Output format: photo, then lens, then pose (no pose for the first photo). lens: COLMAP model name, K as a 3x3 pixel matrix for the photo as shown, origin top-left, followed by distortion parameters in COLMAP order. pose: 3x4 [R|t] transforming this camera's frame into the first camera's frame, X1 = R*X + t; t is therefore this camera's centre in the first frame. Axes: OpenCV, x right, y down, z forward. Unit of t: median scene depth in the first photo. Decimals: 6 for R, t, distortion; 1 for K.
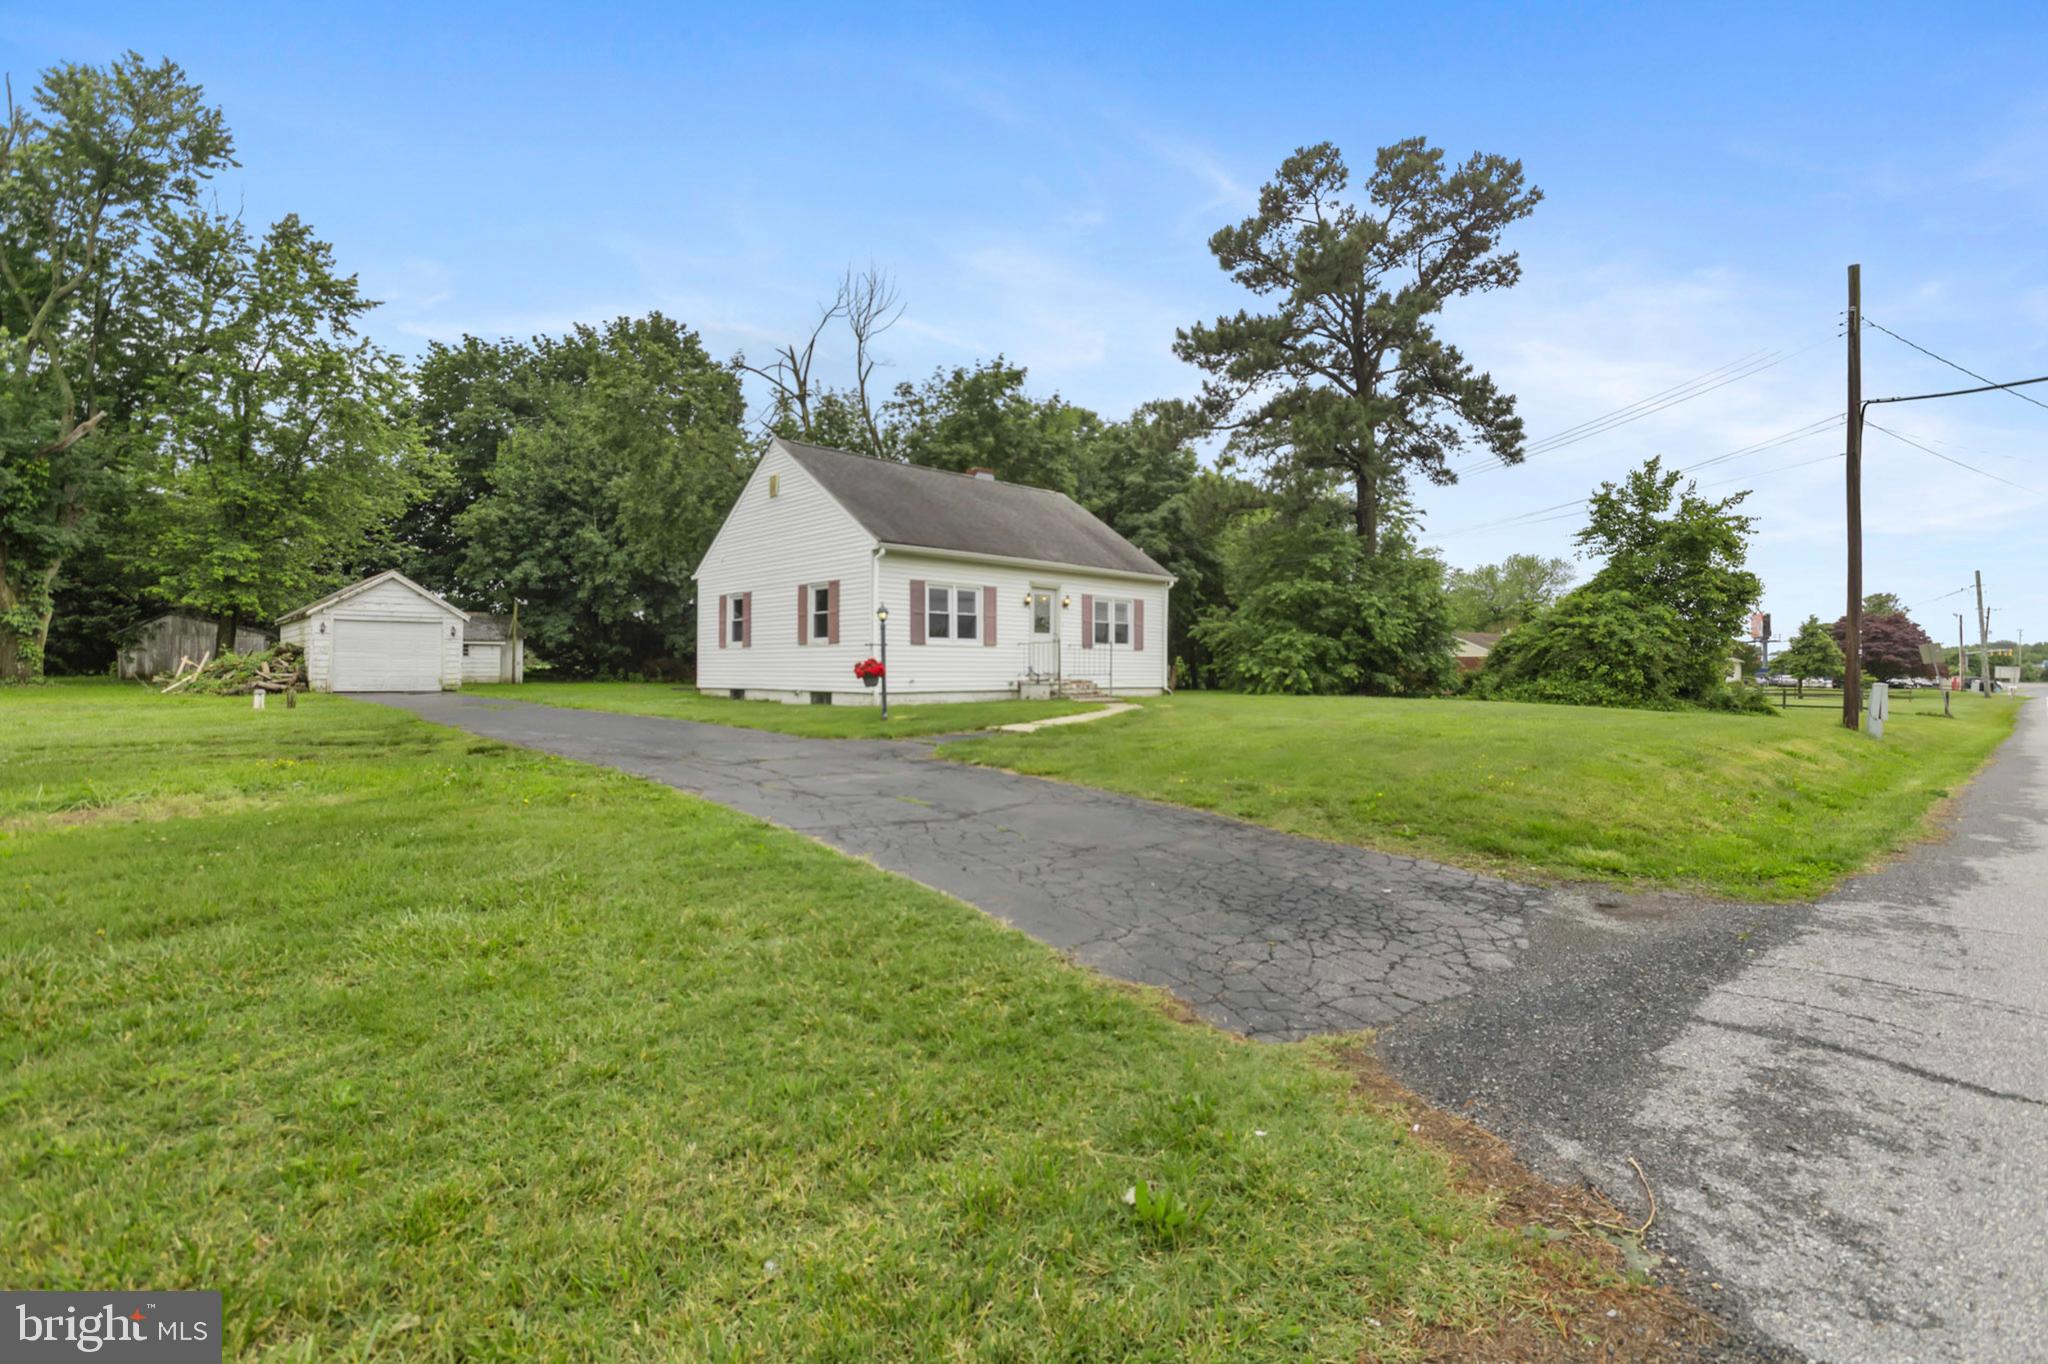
lens RADIAL K [[909.9, 0, 1026.3], [0, 909.9, 673.0], [0, 0, 1]] dist [-0.014401, 0.001145]
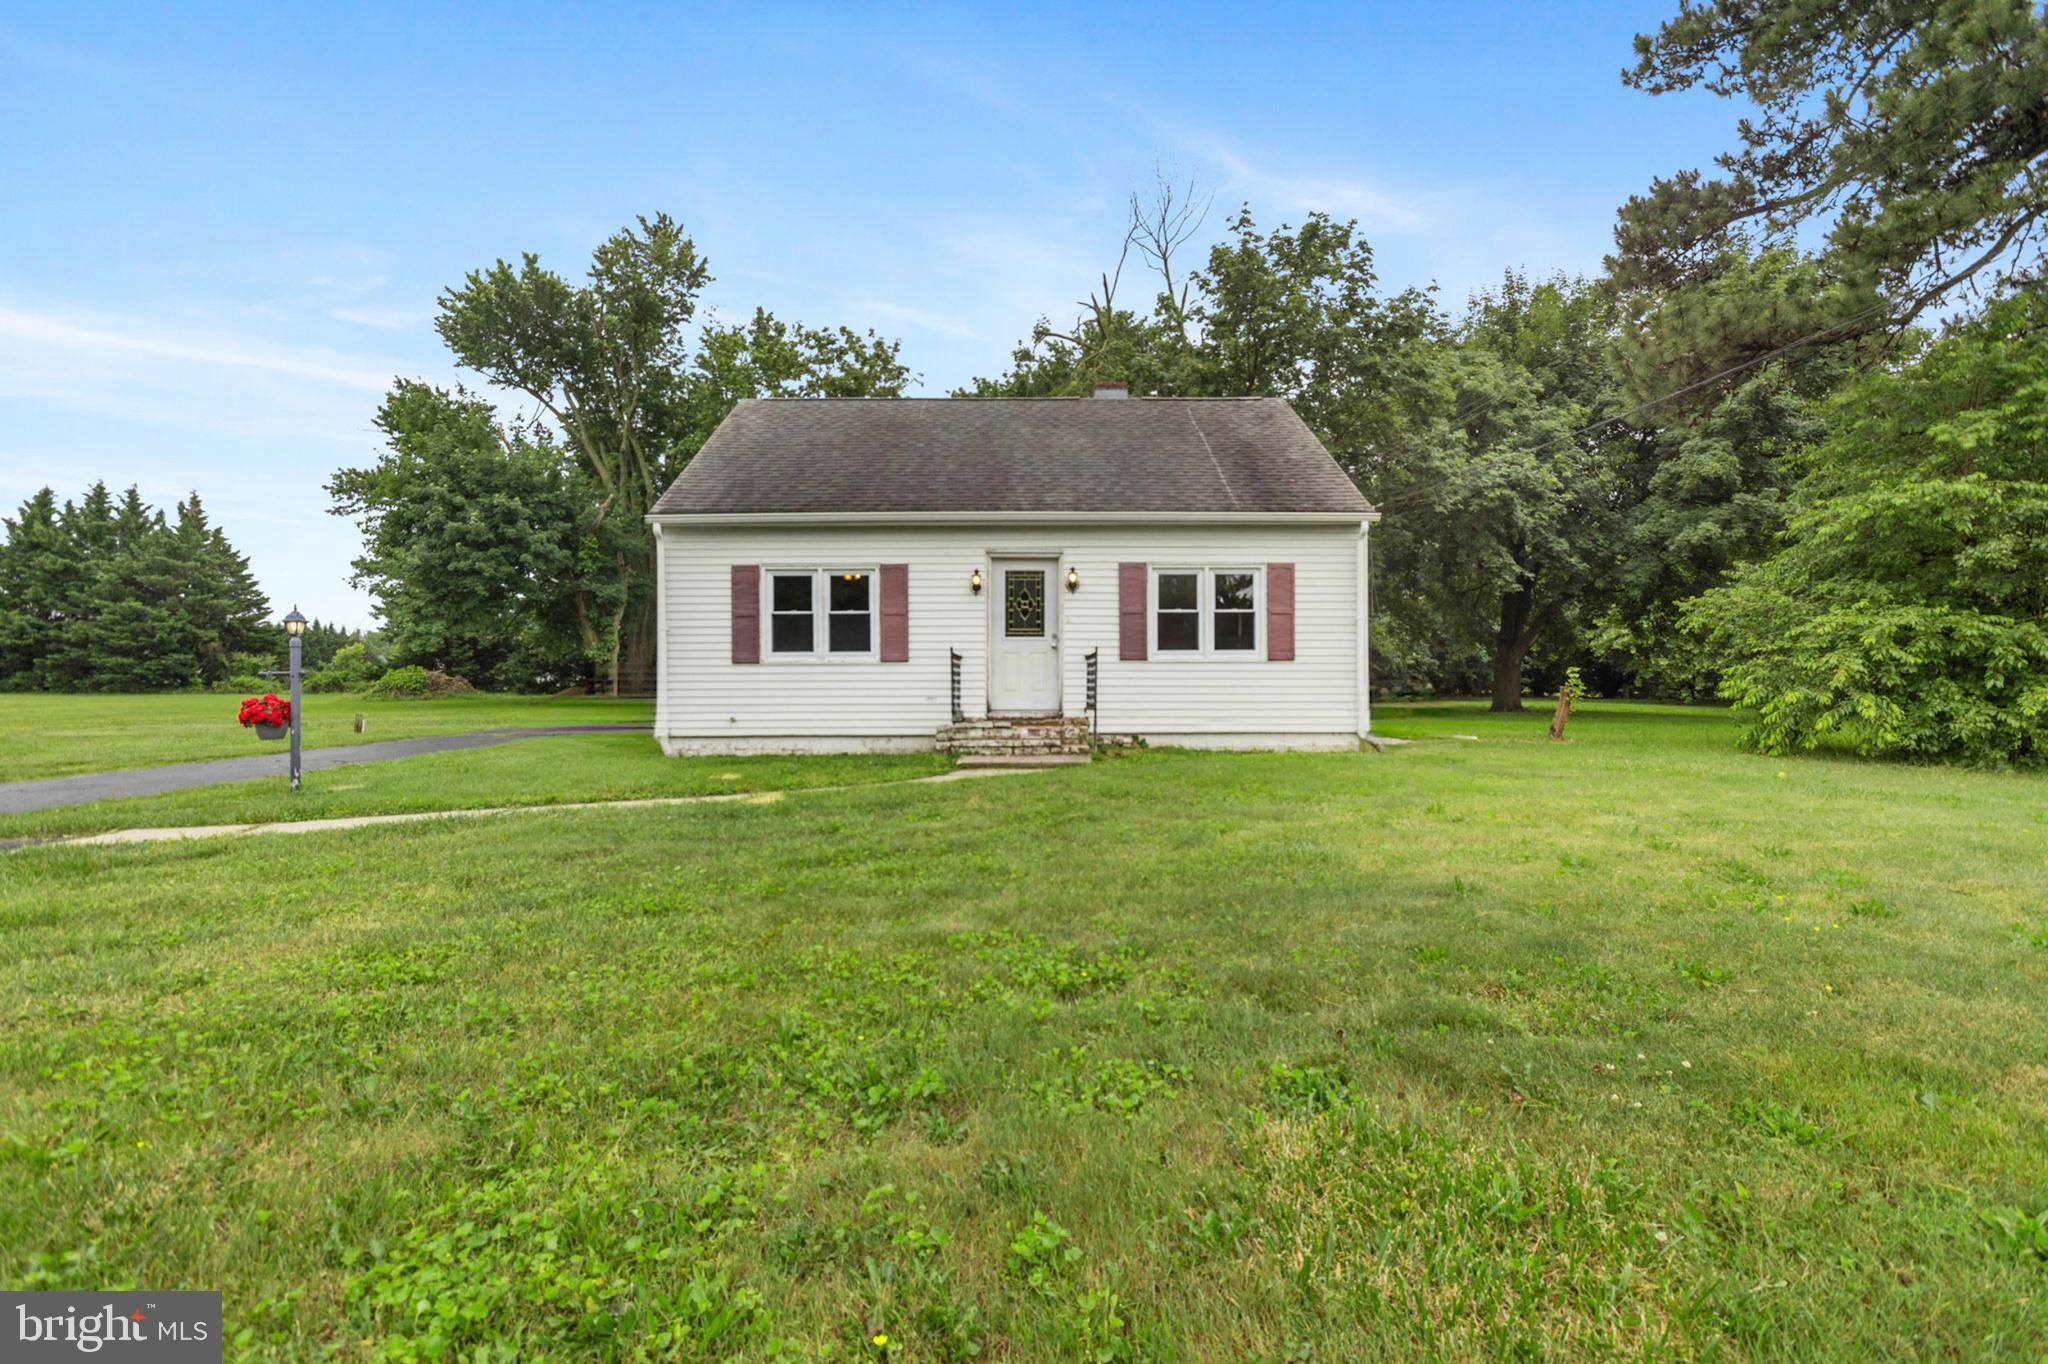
lens RADIAL K [[980.9, 0, 1024.0], [0, 980.9, 682.0], [0, 0, 1]] dist [0.000857, 0.000350]
pose [[0.738518, -0.011276, -0.674140, 0.428175], [0.003946, 0.999915, -0.012402, -0.007599], [0.674222, 0.006499, 0.738500, 0.532932]]
